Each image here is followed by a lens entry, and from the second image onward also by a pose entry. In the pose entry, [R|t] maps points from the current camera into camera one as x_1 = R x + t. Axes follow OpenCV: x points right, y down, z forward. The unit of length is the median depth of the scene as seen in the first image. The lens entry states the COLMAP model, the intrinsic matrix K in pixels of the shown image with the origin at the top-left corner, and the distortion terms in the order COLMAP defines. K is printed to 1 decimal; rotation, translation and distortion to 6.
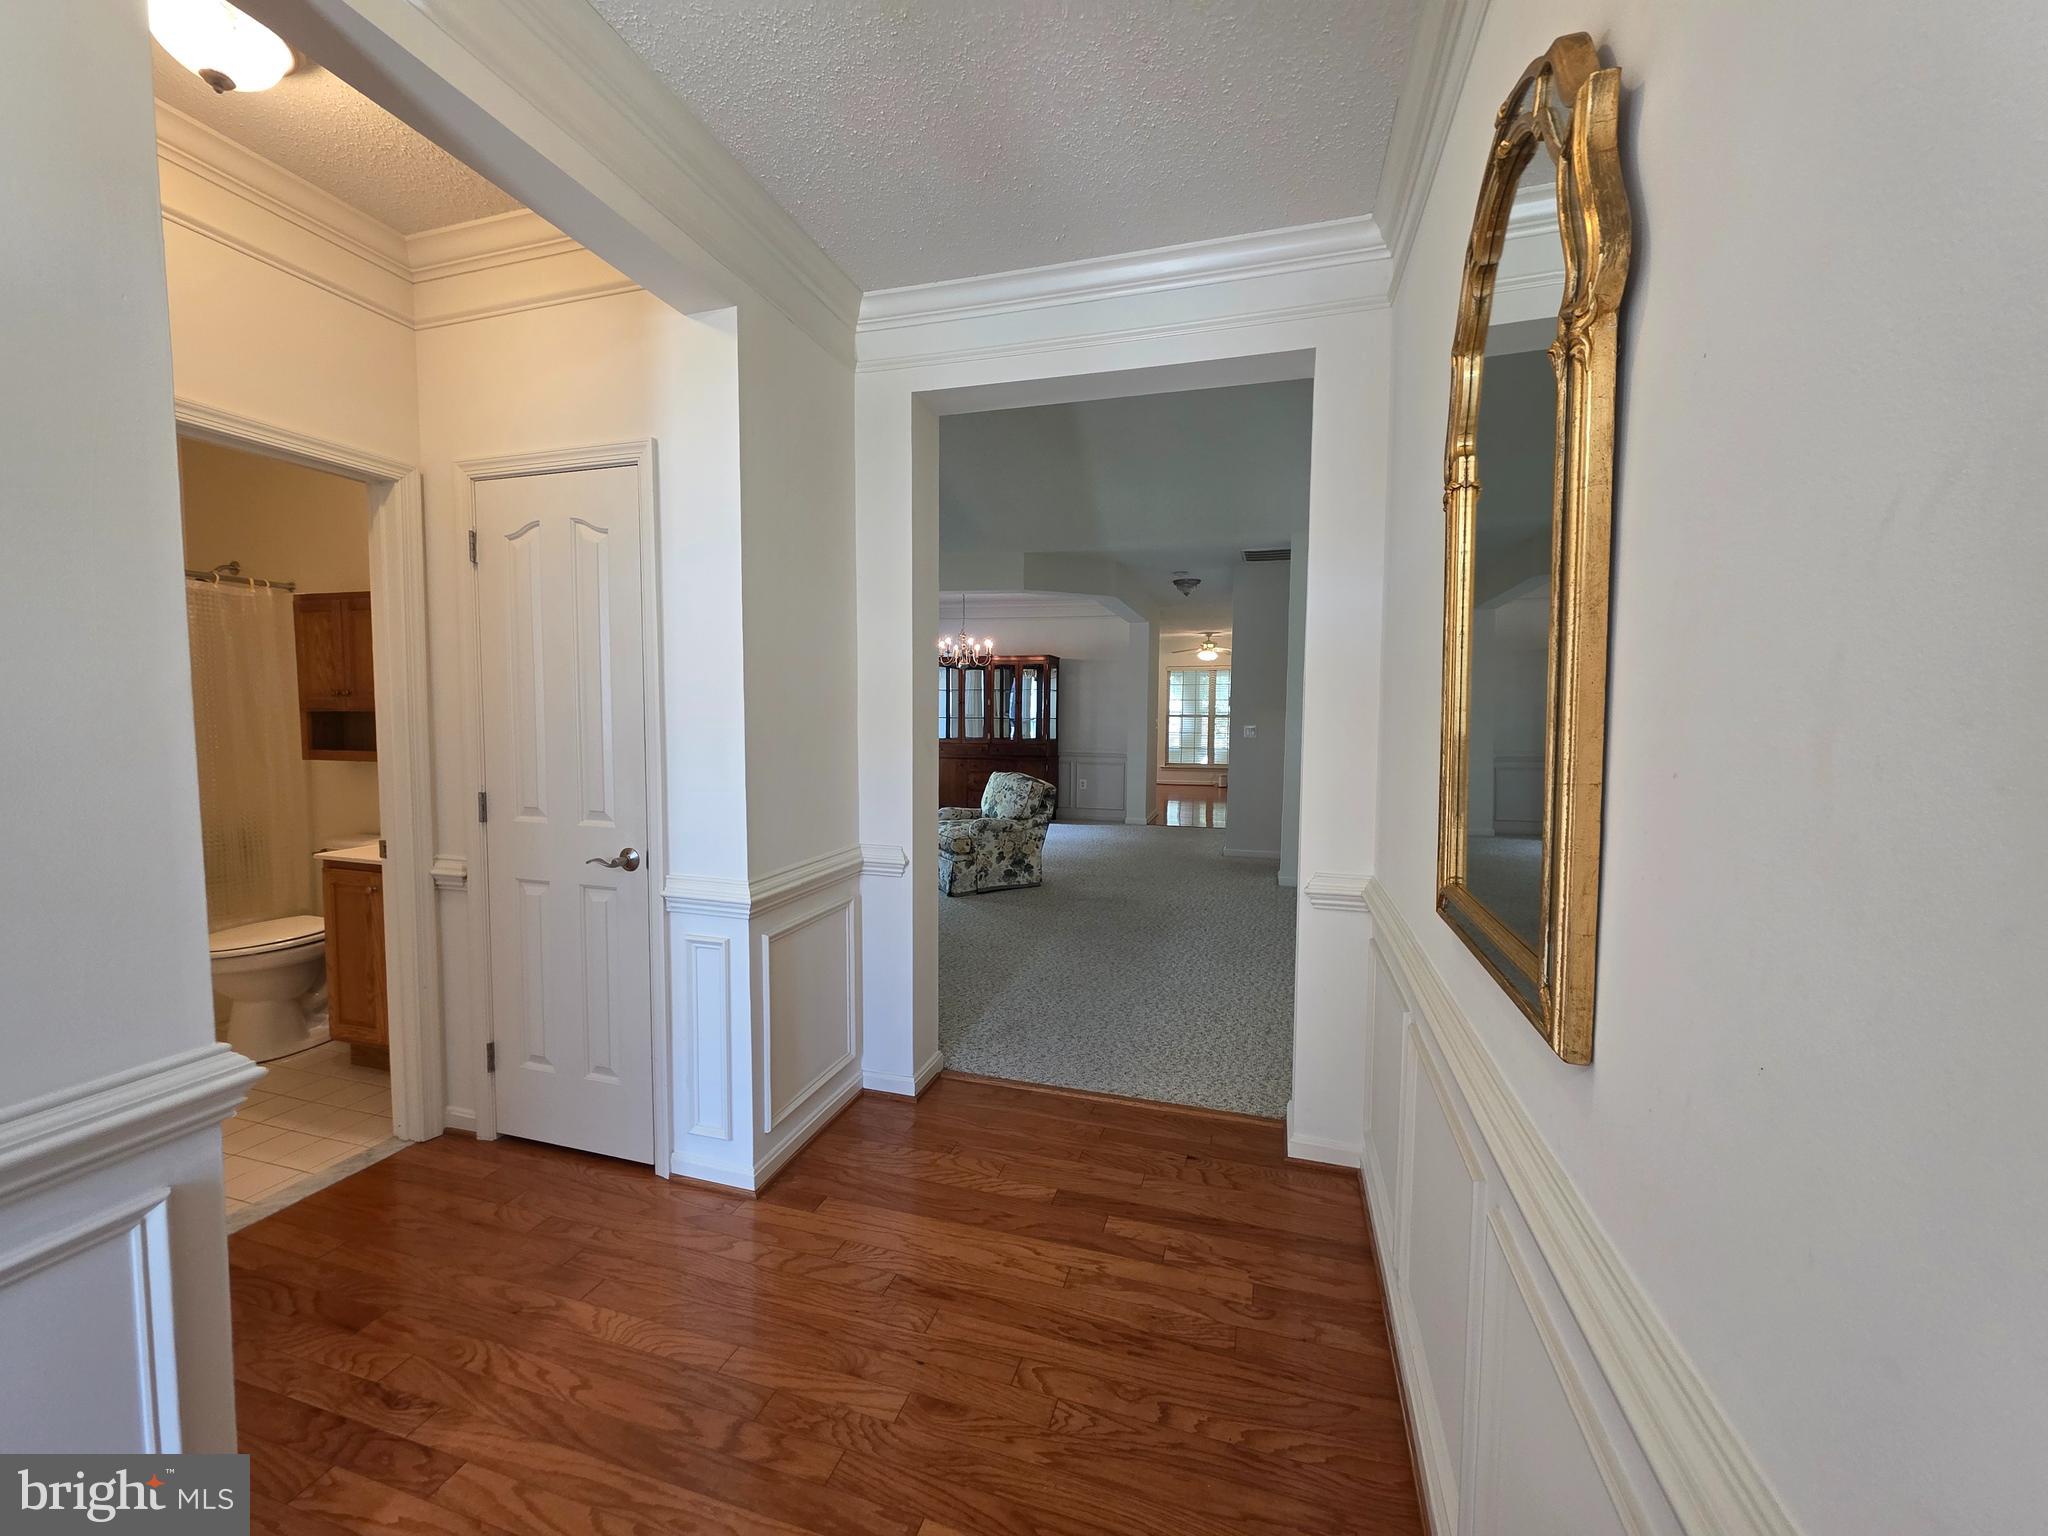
lens RADIAL K [[816.4, 0, 1014.5], [0, 816.4, 768.5], [0, 0, 1]] dist [0.005419, -0.000256]
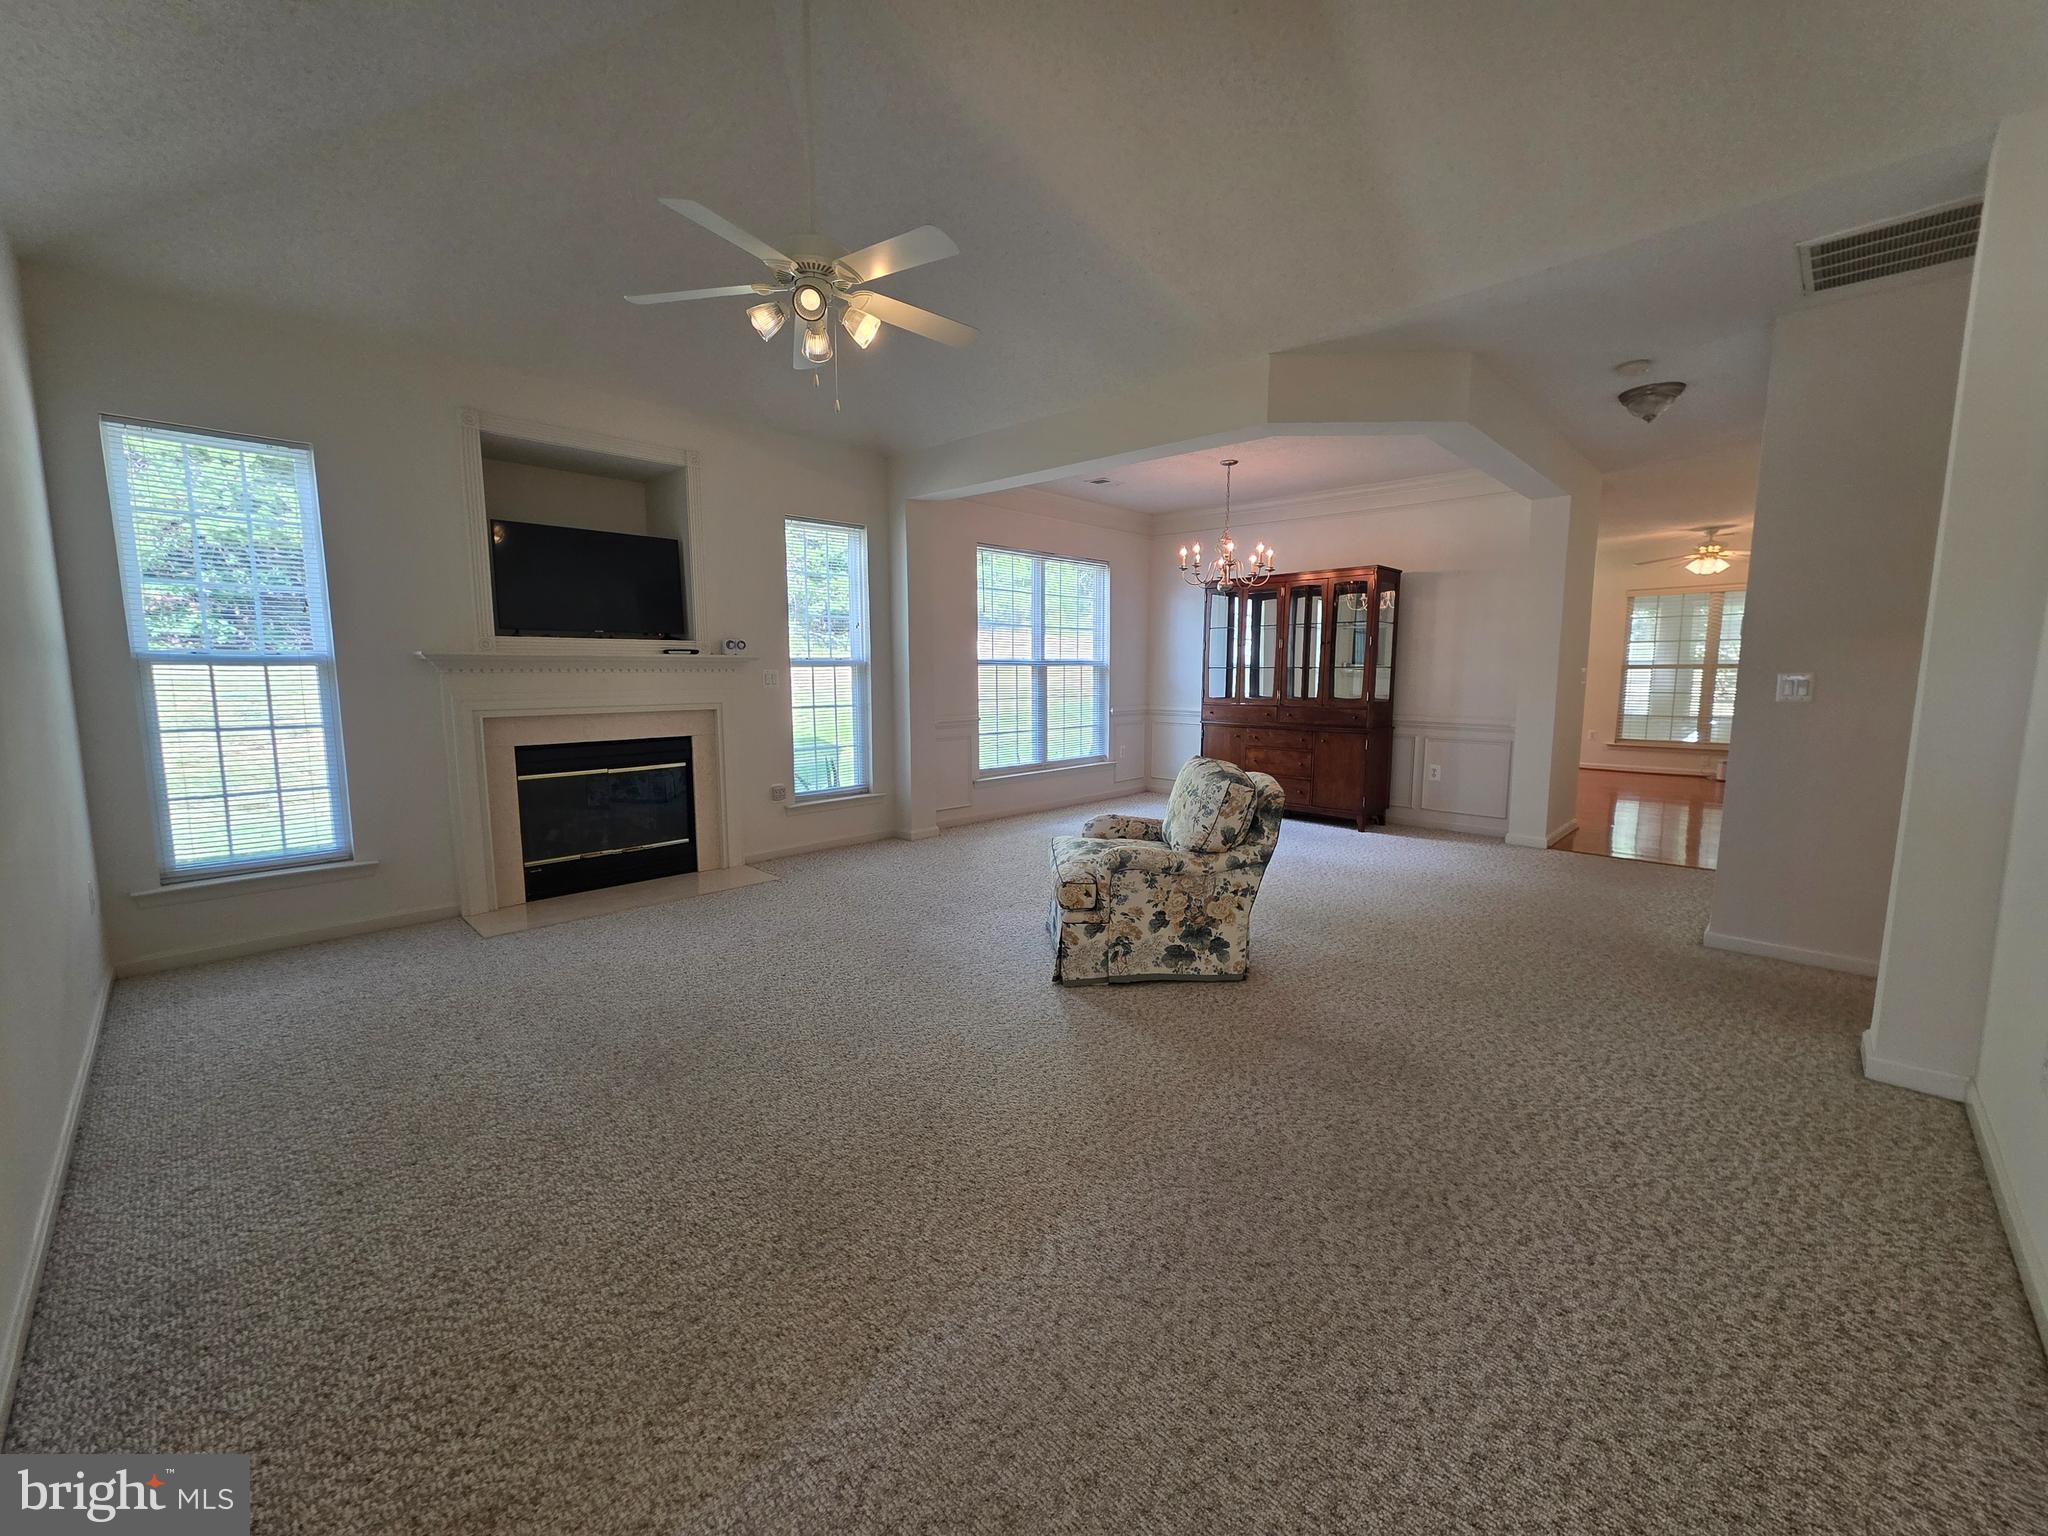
lens RADIAL K [[816.4, 0, 1025.1], [0, 816.4, 761.3], [0, 0, 1]] dist [0.005419, -0.000256]
pose [[0.893333, 0.045572, -0.447078, 0.134552], [-0.026926, 0.998485, 0.047977, -0.017783], [0.448588, -0.030821, 0.893207, 0.480622]]
